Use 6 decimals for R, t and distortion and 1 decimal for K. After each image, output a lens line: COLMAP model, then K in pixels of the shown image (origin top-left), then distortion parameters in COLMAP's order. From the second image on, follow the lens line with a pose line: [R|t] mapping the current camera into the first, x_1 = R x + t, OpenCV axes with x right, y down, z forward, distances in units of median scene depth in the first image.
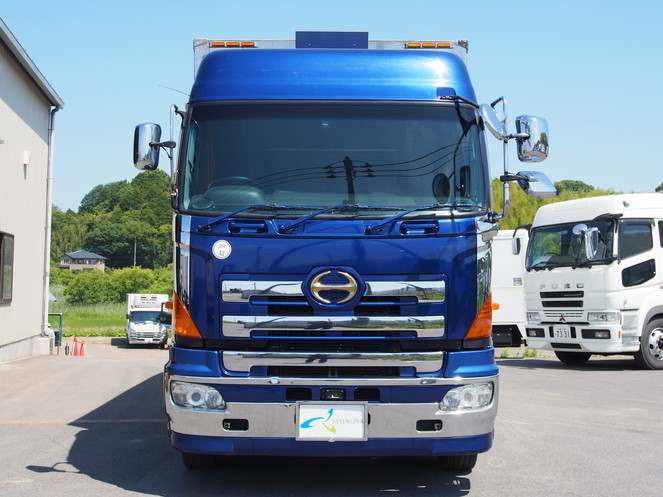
lens RADIAL K [[890.0, 0, 331.5], [0, 890.0, 248.5], [0, 0, 1]] dist [0.020574, 0.063284]
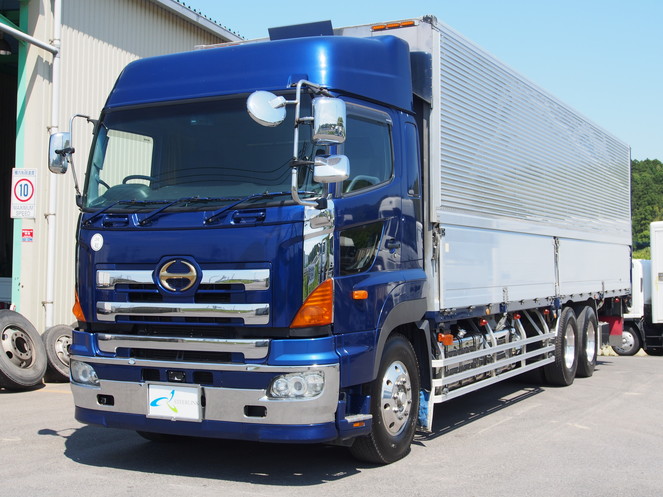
lens RADIAL K [[945.9, 0, 331.5], [0, 945.9, 248.5], [0, 0, 1]] dist [-0.008966, -0.066643]
pose [[0.888078, -0.017398, -0.459364, 0.682741], [0.019061, 0.999818, -0.001019, 0.015840], [0.459298, -0.007851, 0.888247, 0.085188]]
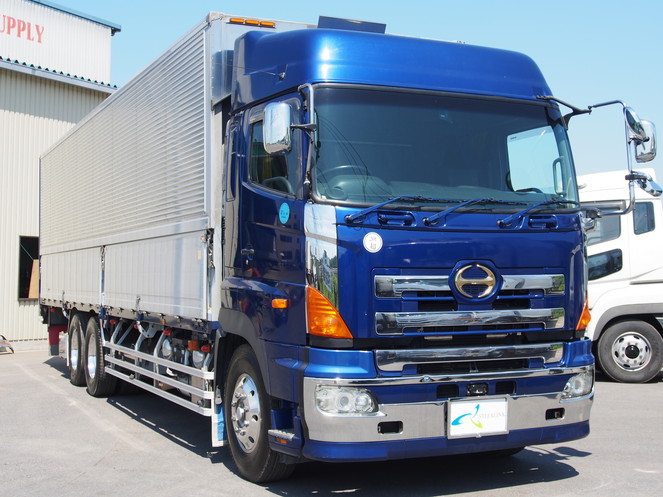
lens RADIAL K [[945.9, 0, 331.5], [0, 945.9, 248.5], [0, 0, 1]] dist [-0.008966, -0.066643]
pose [[0.912261, 0.004296, 0.409587, -0.573531], [-0.000838, 0.999962, -0.008621, 0.016370], [-0.409609, 0.007522, 0.912230, 0.107392]]
